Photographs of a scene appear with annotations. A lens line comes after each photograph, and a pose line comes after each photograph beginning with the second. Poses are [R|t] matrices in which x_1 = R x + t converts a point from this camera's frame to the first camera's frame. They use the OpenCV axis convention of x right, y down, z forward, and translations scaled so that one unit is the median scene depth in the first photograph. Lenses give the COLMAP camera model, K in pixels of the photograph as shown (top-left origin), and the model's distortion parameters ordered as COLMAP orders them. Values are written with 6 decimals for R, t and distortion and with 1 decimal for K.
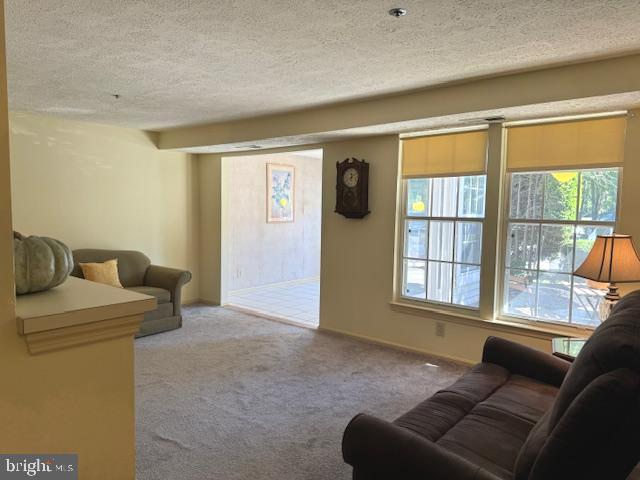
lens RADIAL K [[453.8, 0, 320.0], [0, 453.8, 240.0], [0, 0, 1]] dist [0.072715, -0.001358]
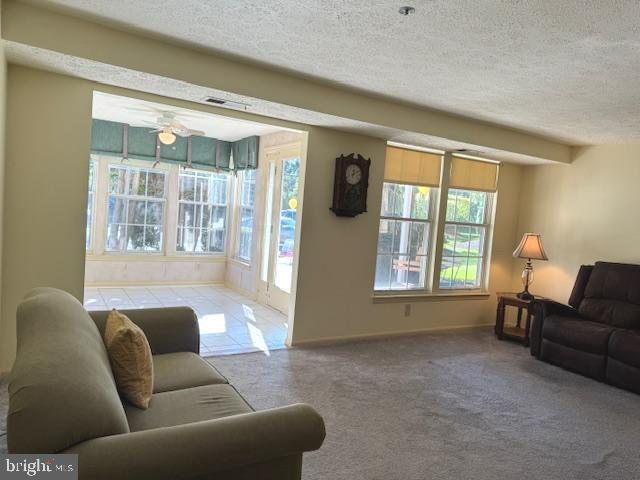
lens RADIAL K [[453.8, 0, 320.0], [0, 453.8, 240.0], [0, 0, 1]] dist [0.072715, -0.001358]
pose [[0.330031, -0.054039, 0.942422, -0.867206], [-0.009119, 0.998131, 0.060426, -0.057604], [-0.943926, -0.028537, 0.328921, 0.756893]]
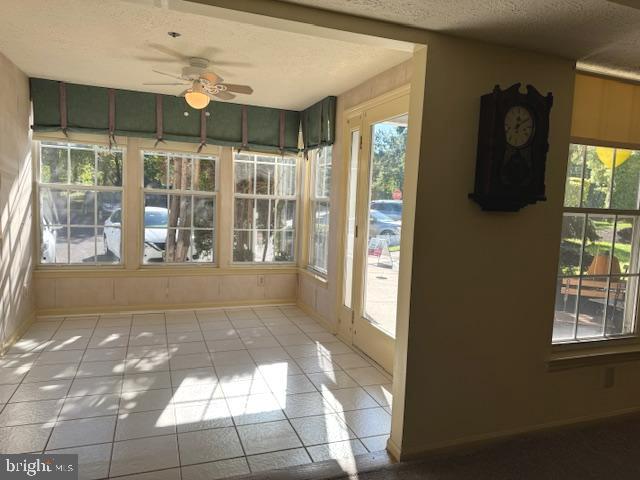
lens RADIAL K [[453.8, 0, 320.0], [0, 453.8, 240.0], [0, 0, 1]] dist [0.072715, -0.001358]
pose [[0.495313, -0.077222, 0.865276, -0.469720], [0.023051, 0.996859, 0.075770, -0.060283], [-0.868409, -0.017584, 0.495537, 0.947782]]
